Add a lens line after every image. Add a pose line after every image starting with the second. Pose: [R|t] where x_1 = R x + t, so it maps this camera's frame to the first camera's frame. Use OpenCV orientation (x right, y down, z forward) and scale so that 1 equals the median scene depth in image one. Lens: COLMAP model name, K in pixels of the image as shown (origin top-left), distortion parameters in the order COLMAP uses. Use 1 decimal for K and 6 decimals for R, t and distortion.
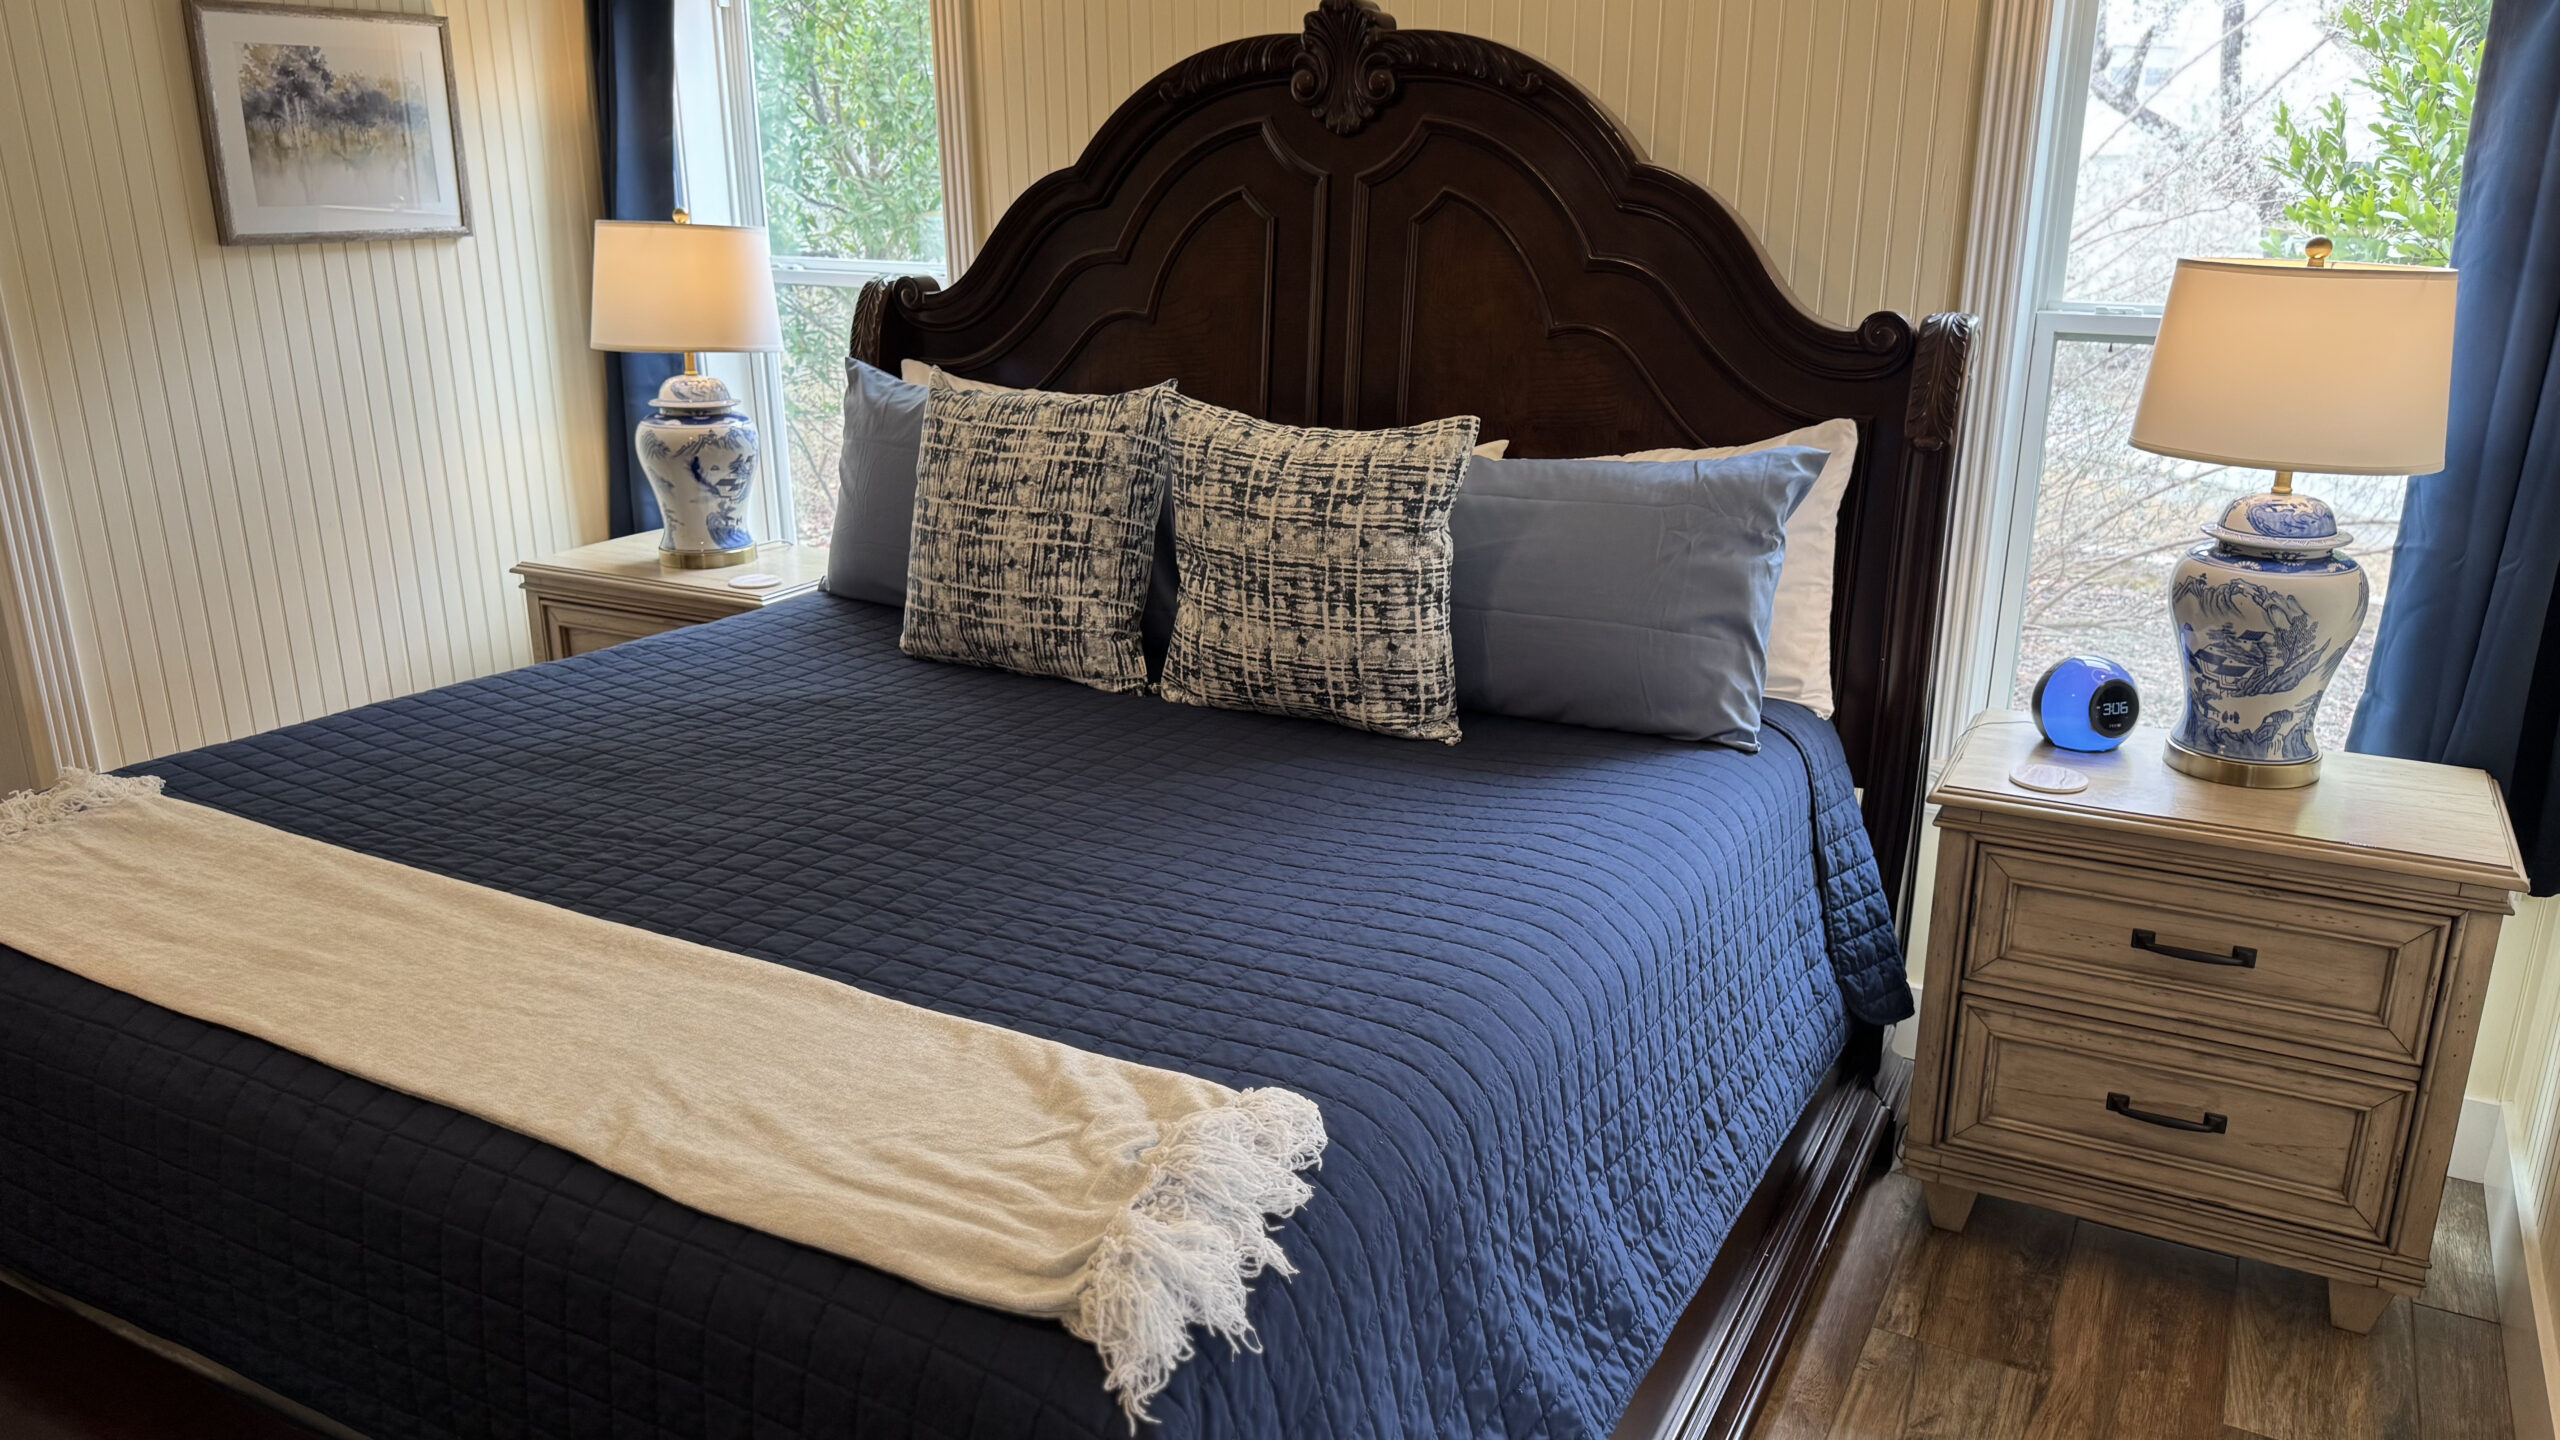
lens RADIAL K [[1788.2, 0, 1285.7], [0, 1788.2, 724.5], [0, 0, 1]] dist [0.111941, -0.210446]
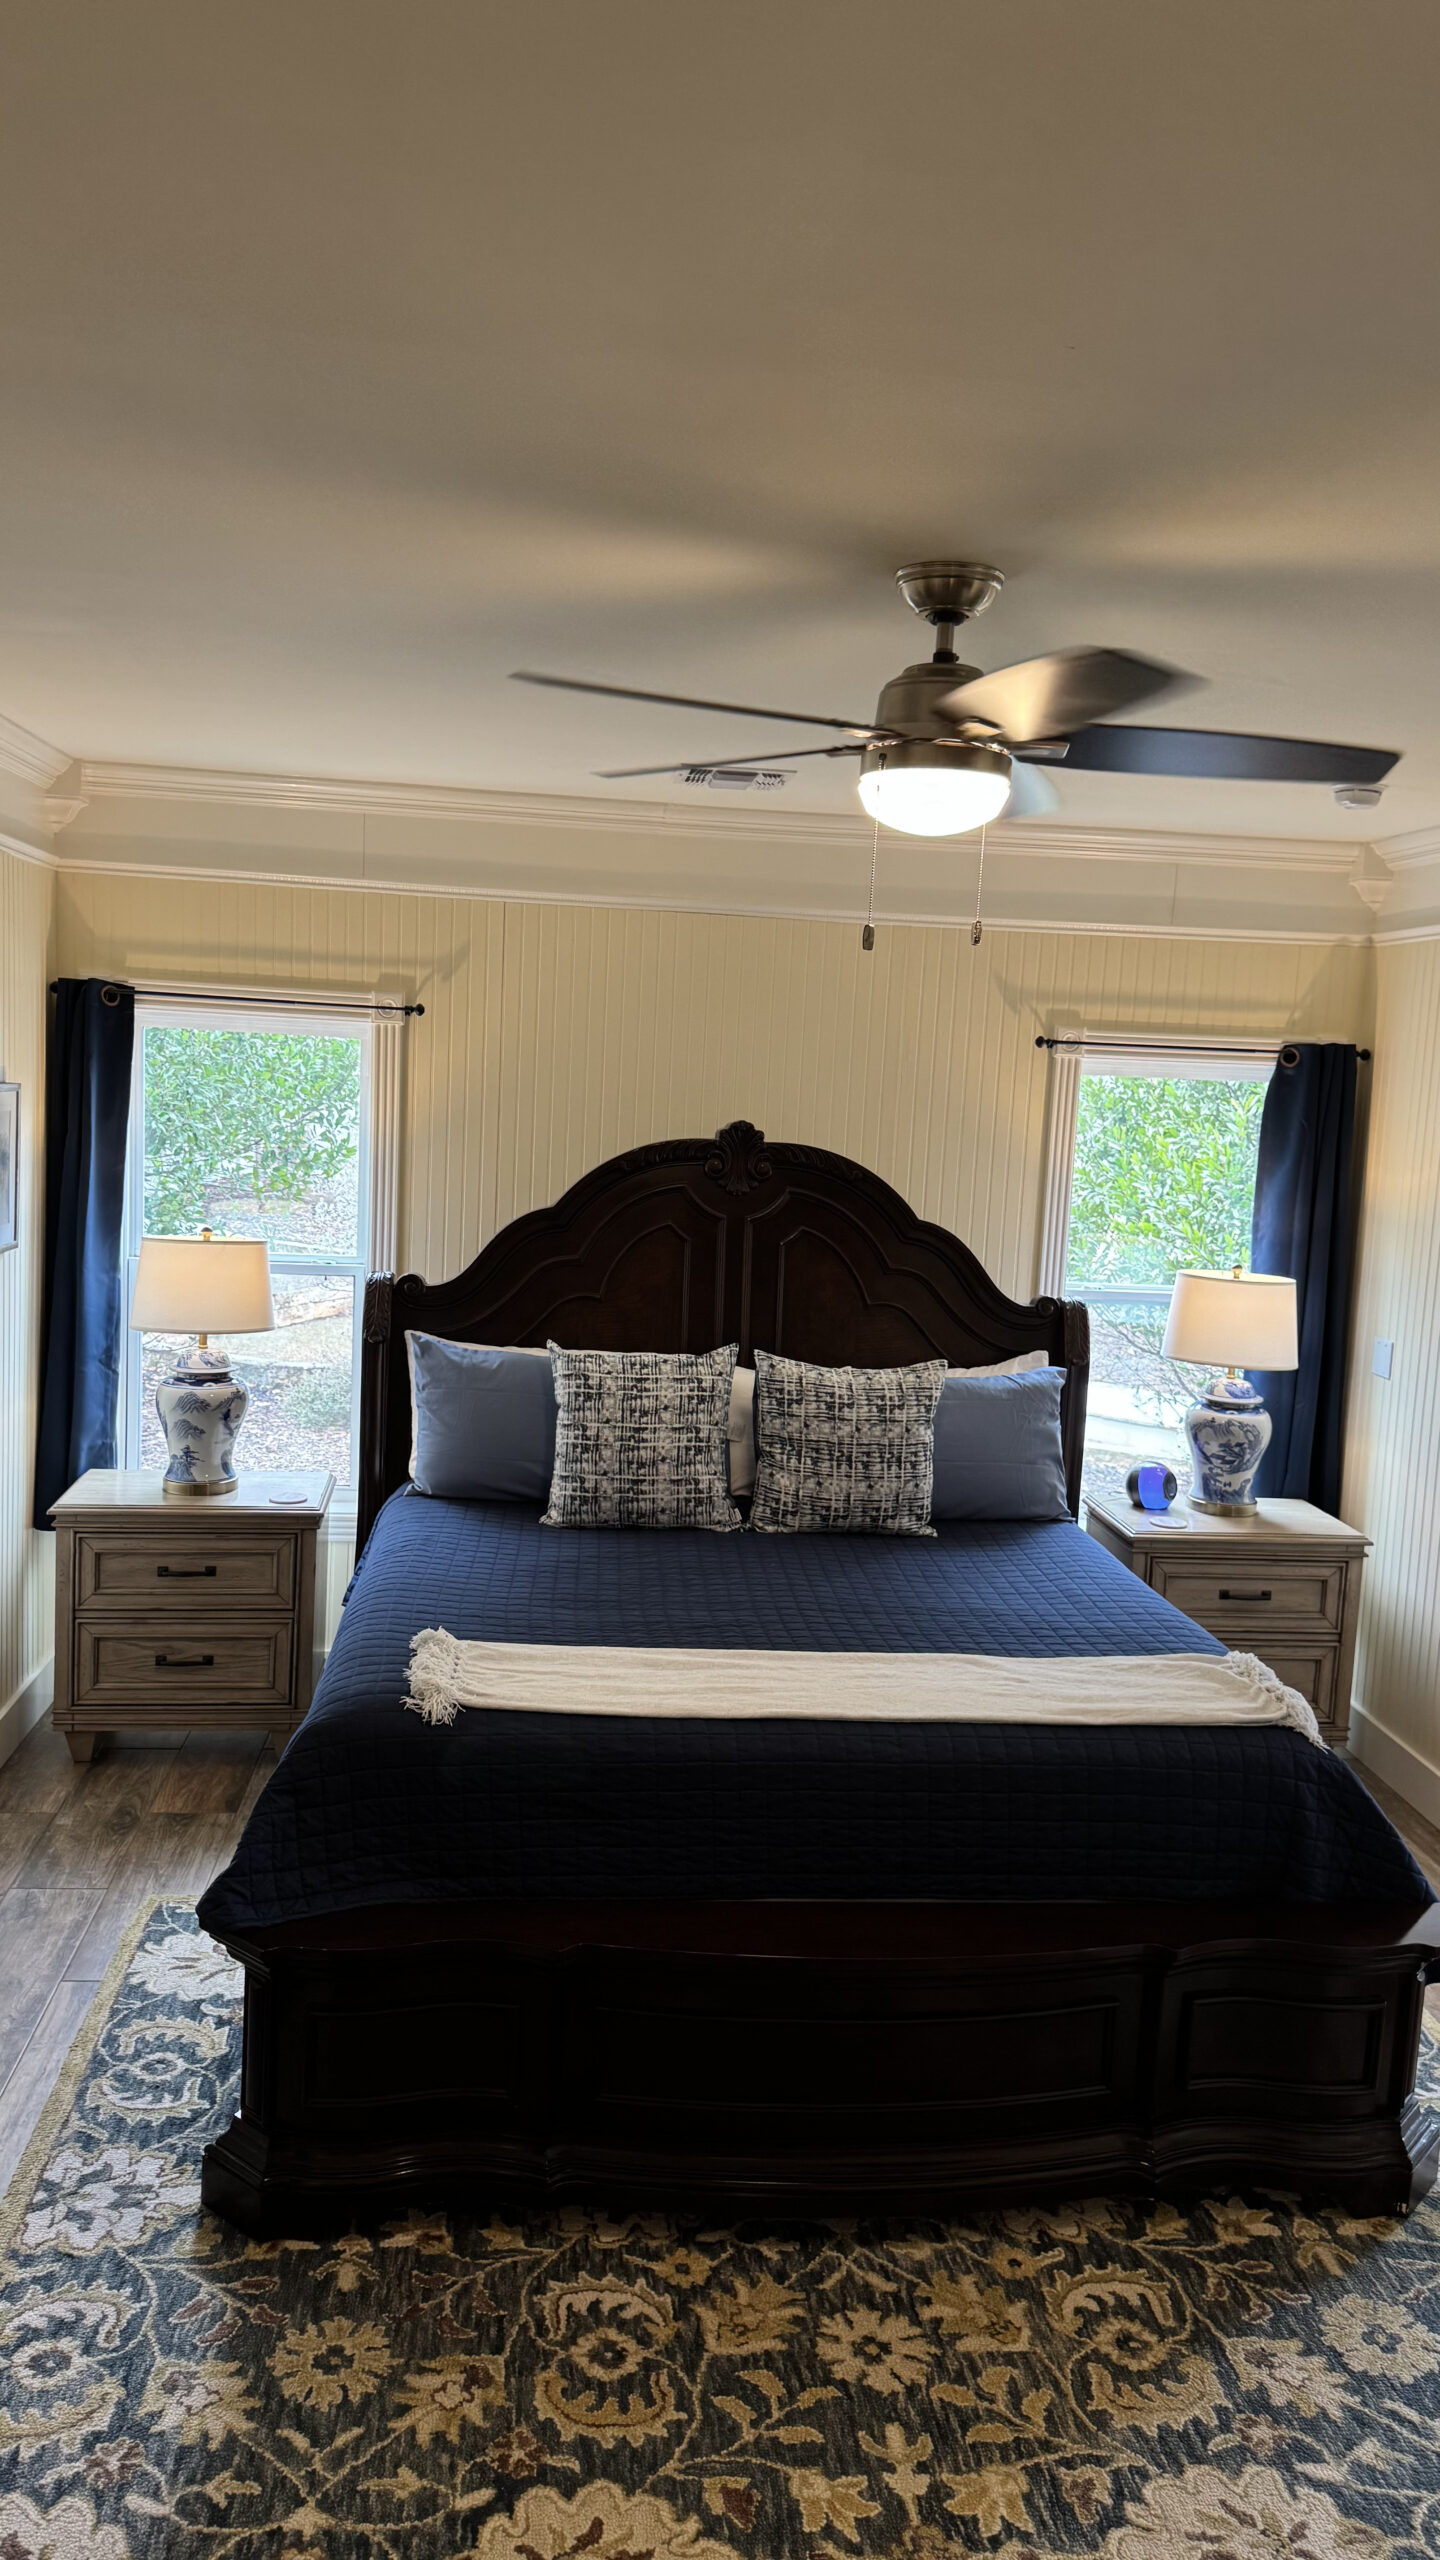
lens RADIAL K [[1816.8, 0, 716.5], [0, 1816.8, 1231.1], [0, 0, 1]] dist [0.005852, -0.002341]
pose [[0.825341, -0.013119, 0.564482, -1.108046], [0.123433, 0.979742, -0.157703, -0.031399], [-0.550977, 0.199835, 0.810241, -0.424807]]
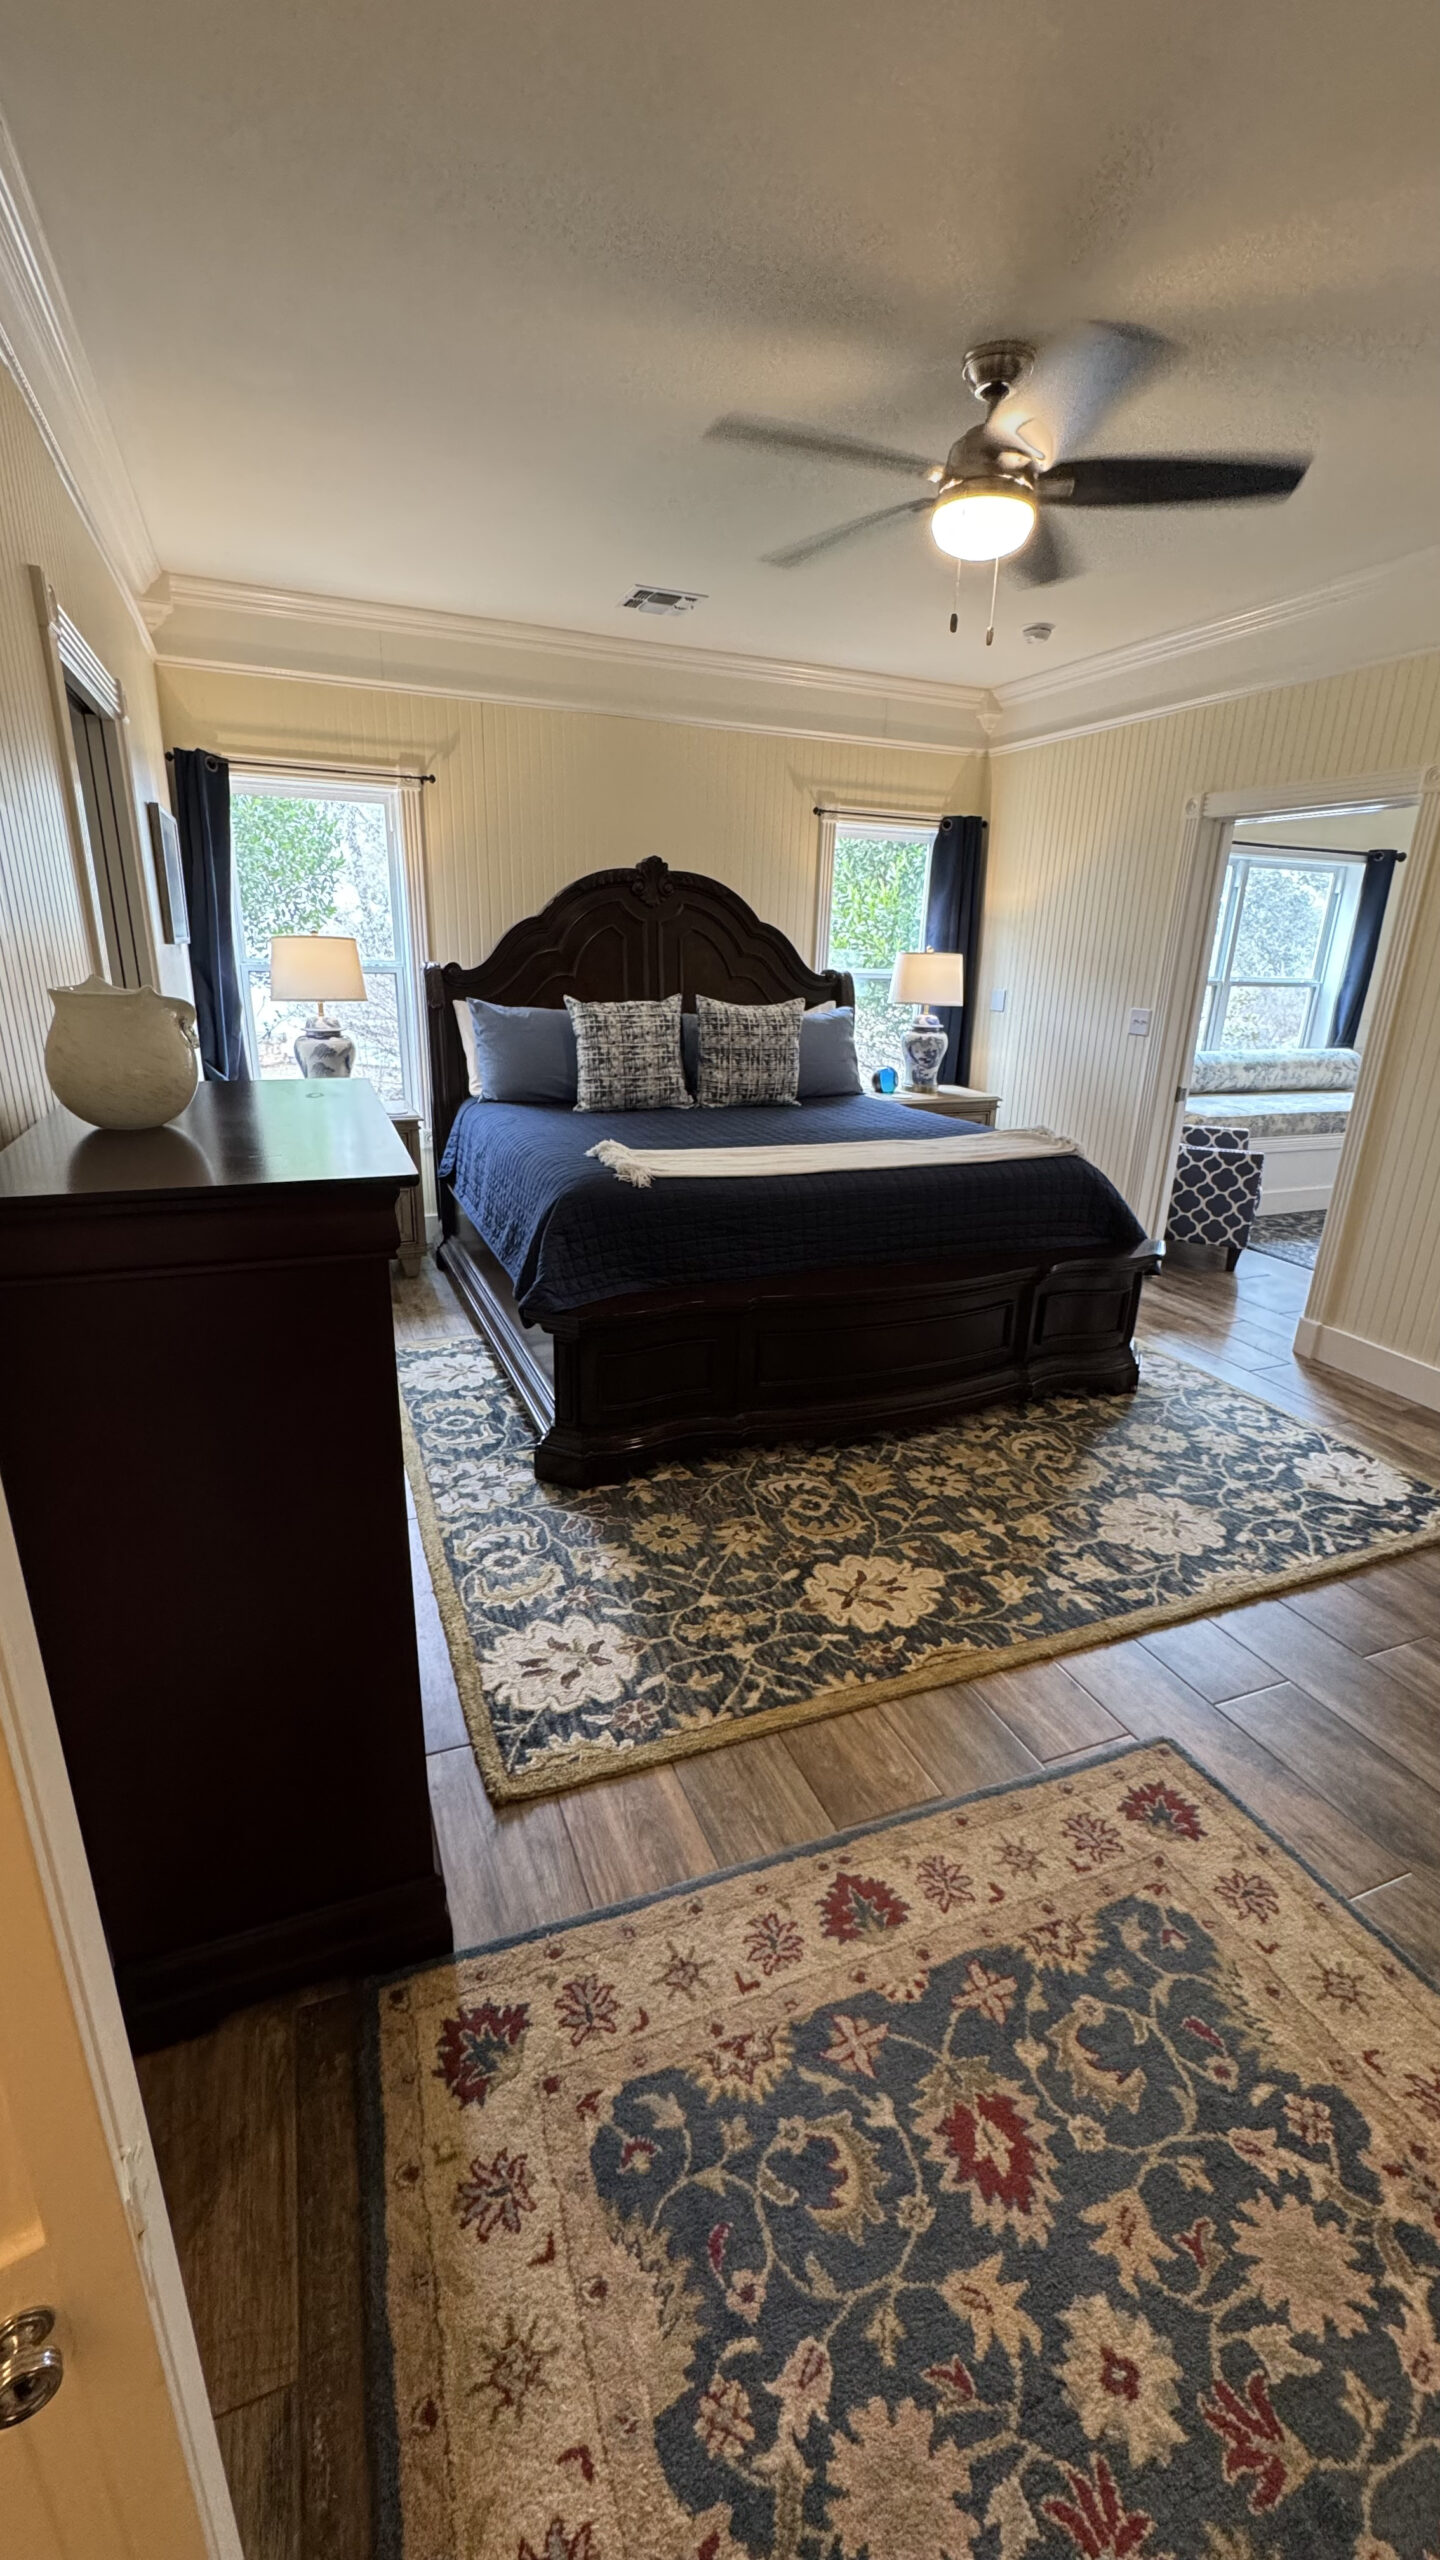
lens RADIAL K [[1017.9, 0, 719.1], [0, 1017.9, 1280.0], [0, 0, 1]] dist [-0.003124, -0.000718]
pose [[0.634392, -0.230544, 0.737832, -1.358766], [0.205058, 0.970485, 0.126929, 0.051158], [-0.745317, 0.070775, 0.662943, -0.052974]]
